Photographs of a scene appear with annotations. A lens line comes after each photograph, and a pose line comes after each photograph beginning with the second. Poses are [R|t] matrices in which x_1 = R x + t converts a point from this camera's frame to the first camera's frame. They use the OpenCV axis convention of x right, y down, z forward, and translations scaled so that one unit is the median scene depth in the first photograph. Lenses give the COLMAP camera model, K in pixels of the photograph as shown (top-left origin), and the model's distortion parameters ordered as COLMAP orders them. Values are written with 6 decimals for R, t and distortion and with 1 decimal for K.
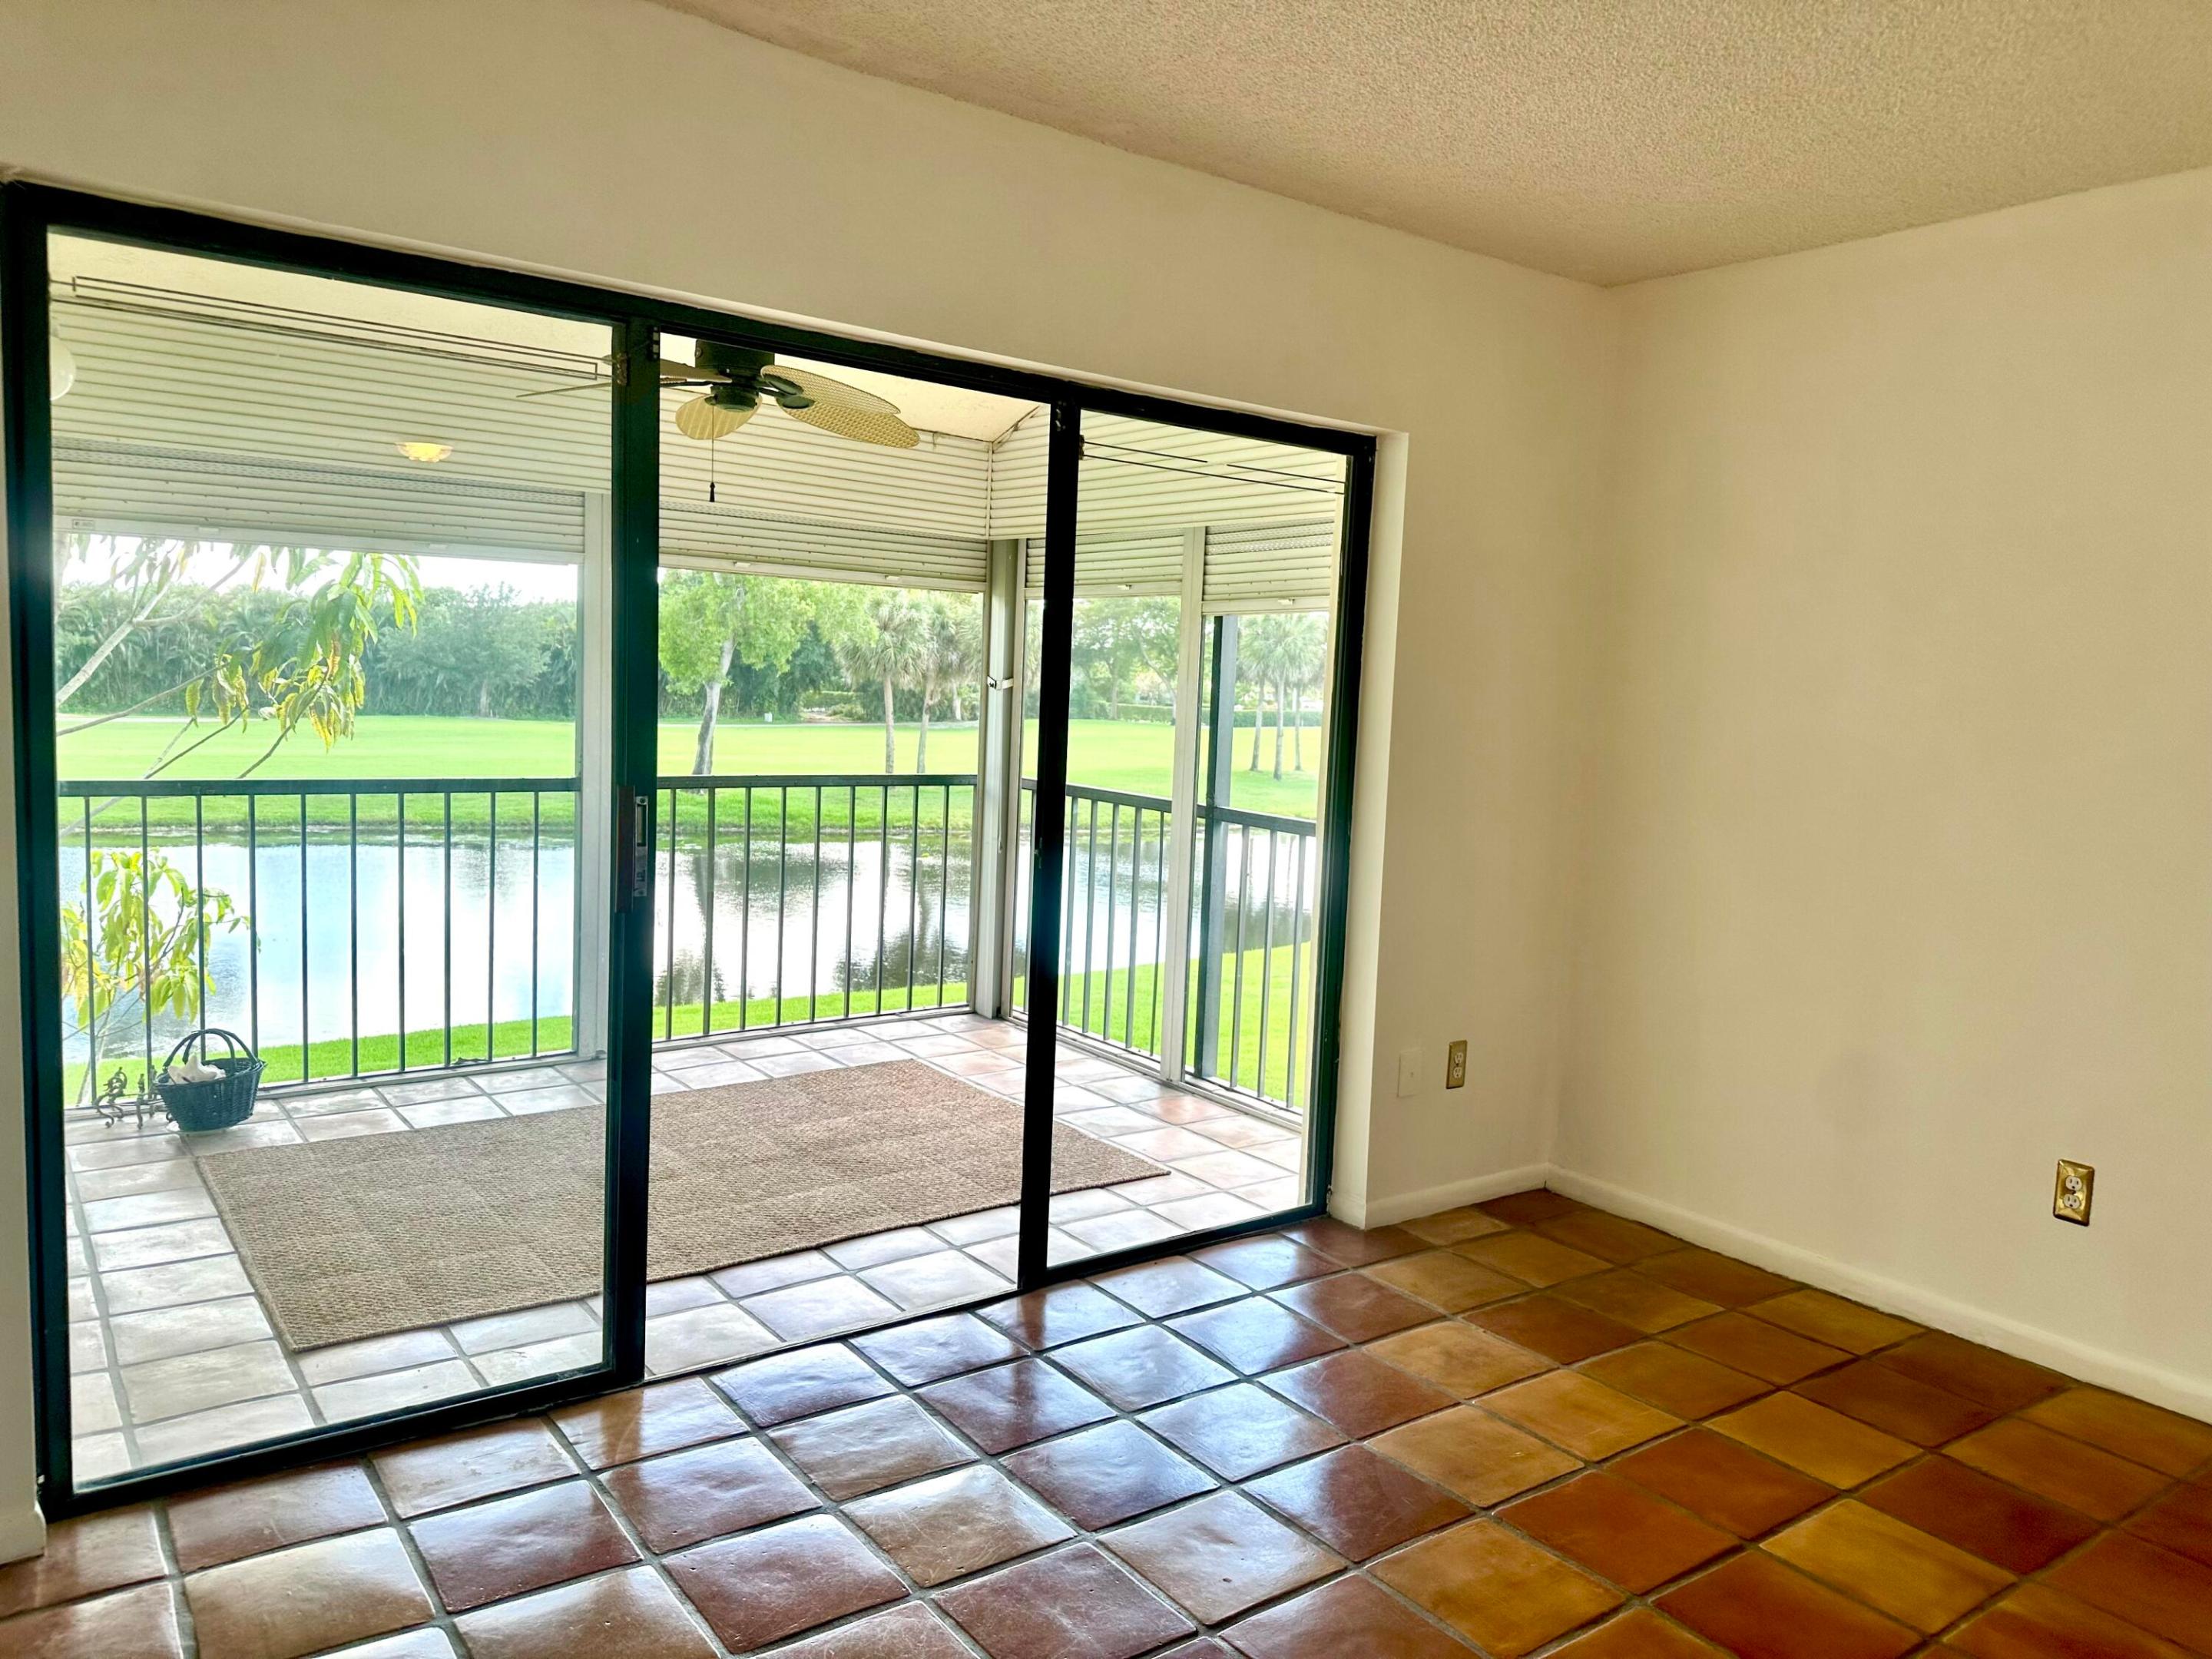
lens RADIAL K [[1542.5, 0, 1059.6], [0, 1542.5, 831.3], [0, 0, 1]] dist [0.104735, -0.153543]
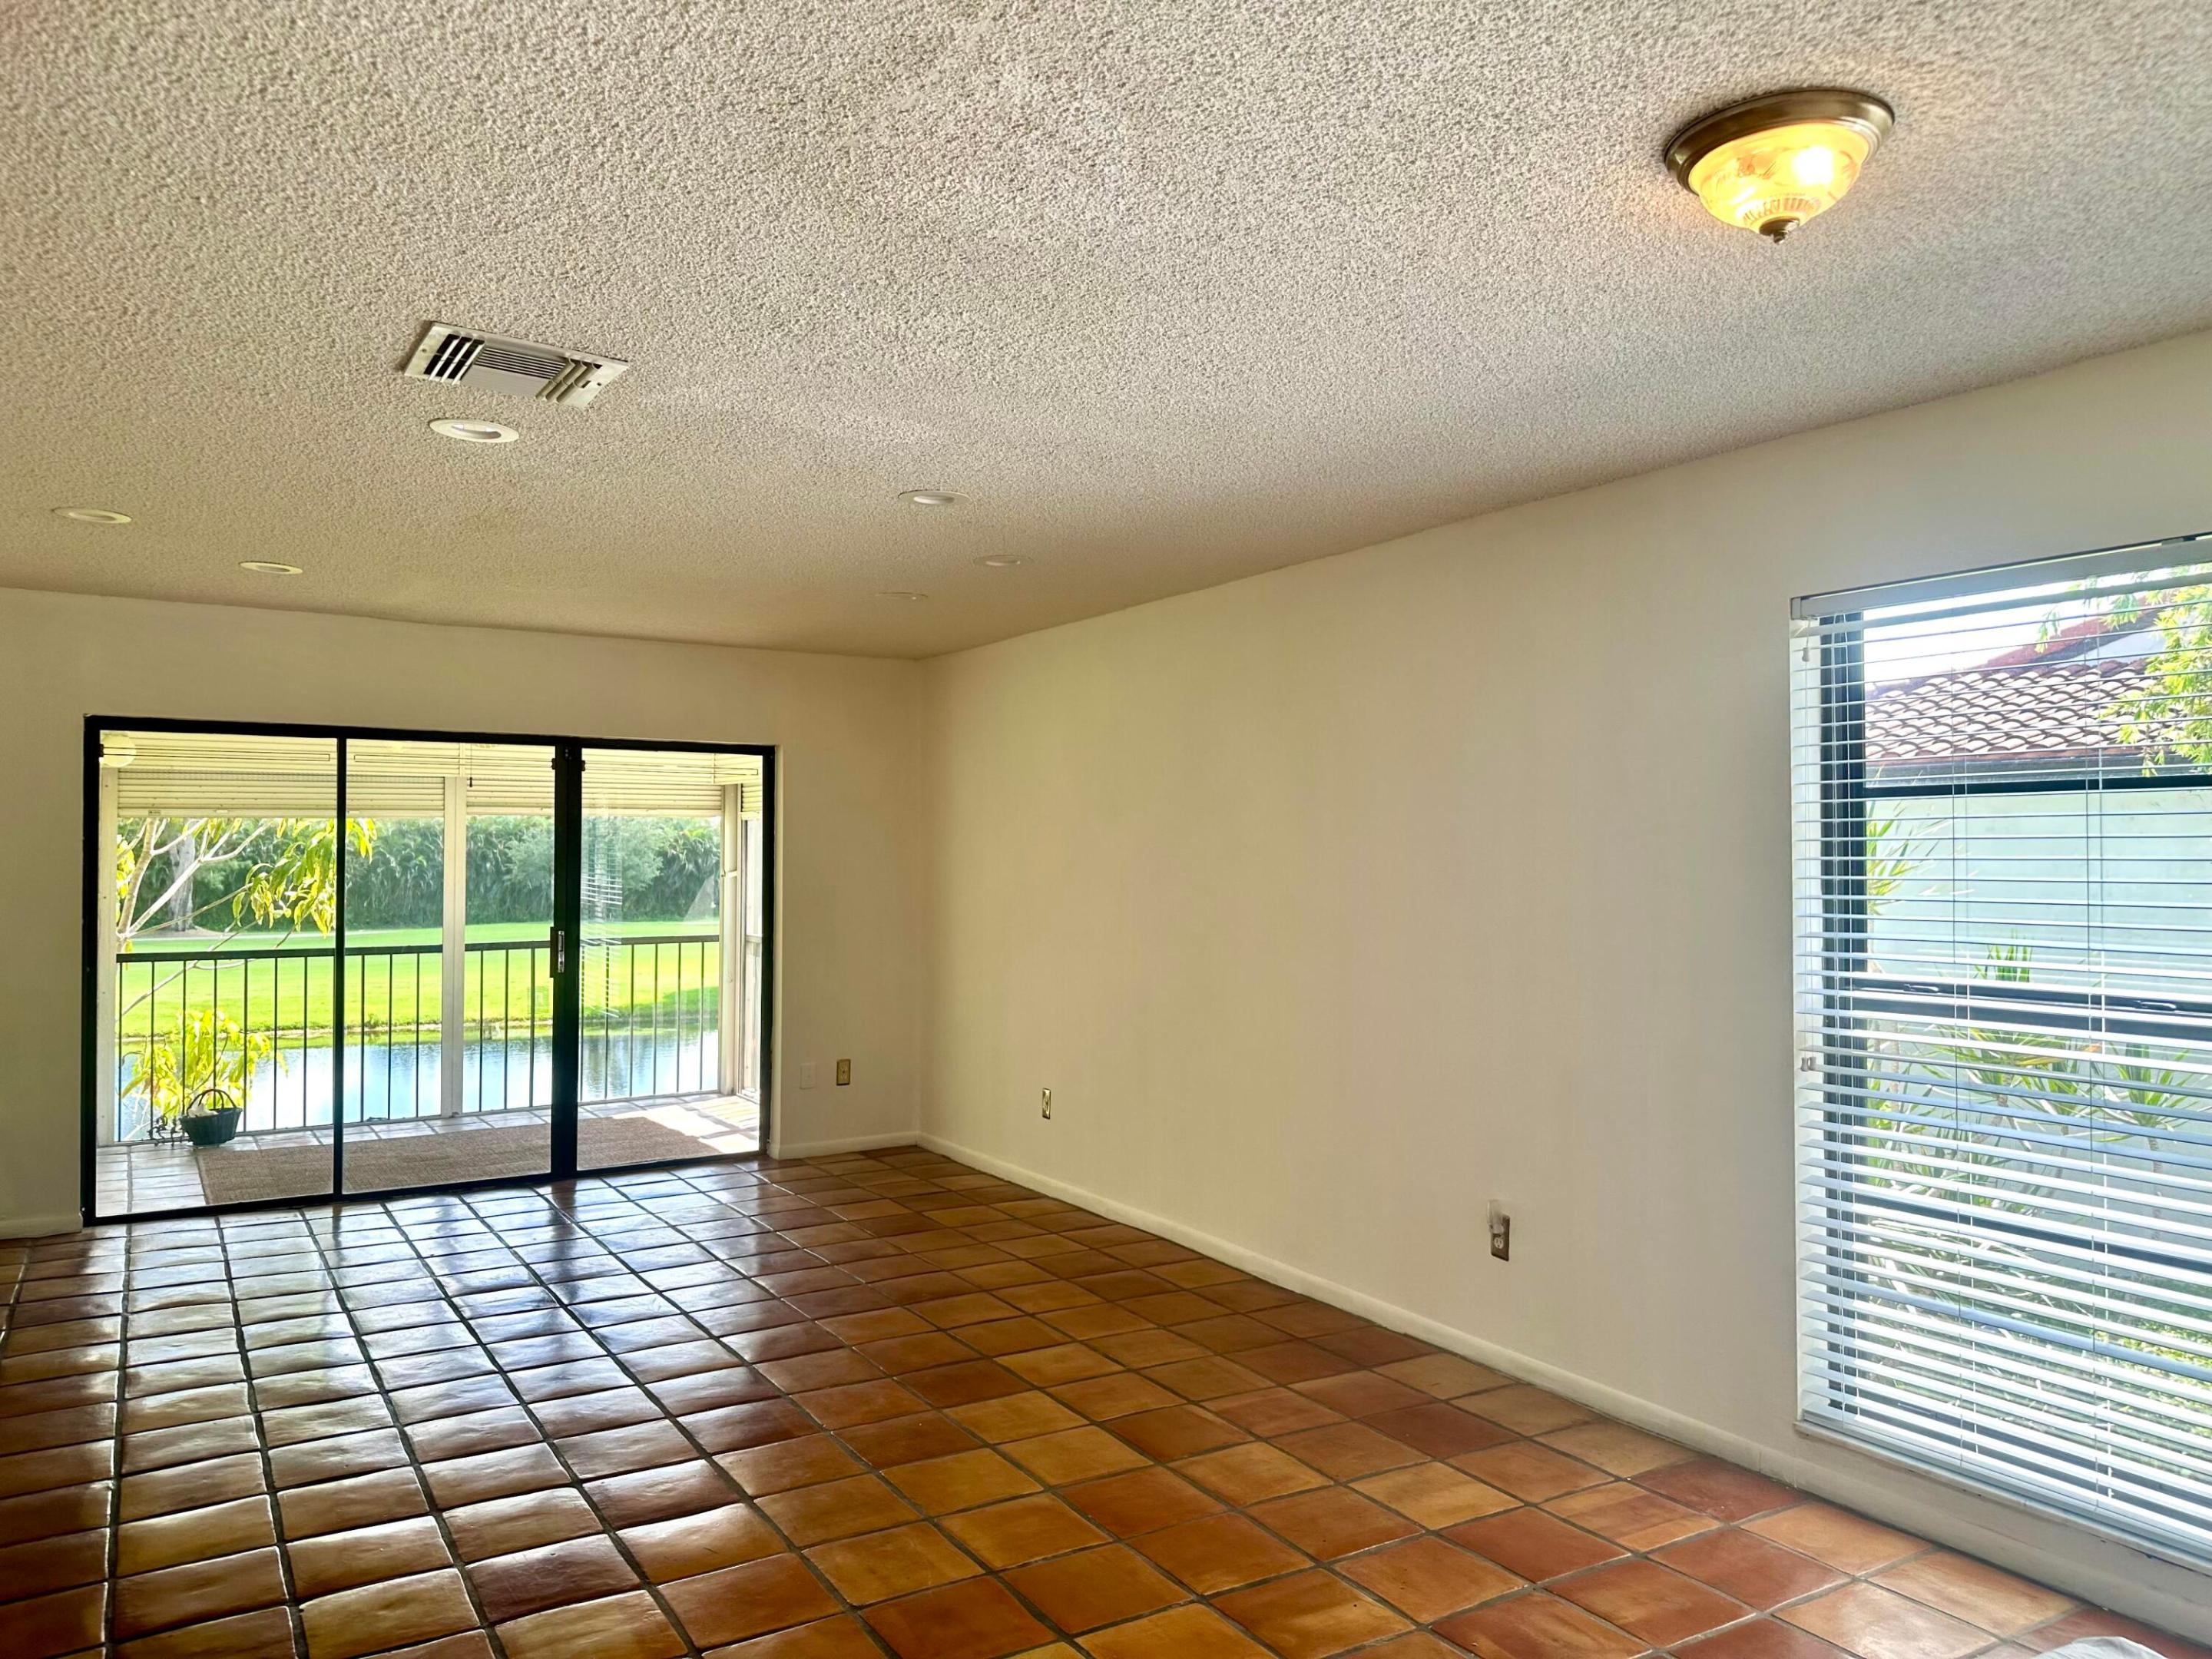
lens RADIAL K [[1542.5, 0, 1059.6], [0, 1542.5, 831.3], [0, 0, 1]] dist [0.104735, -0.153543]
pose [[0.995794, -0.031709, -0.085957, 0.690474], [0.021012, 0.992233, -0.122609, 0.097443], [0.089177, 0.120287, 0.988726, -0.857099]]
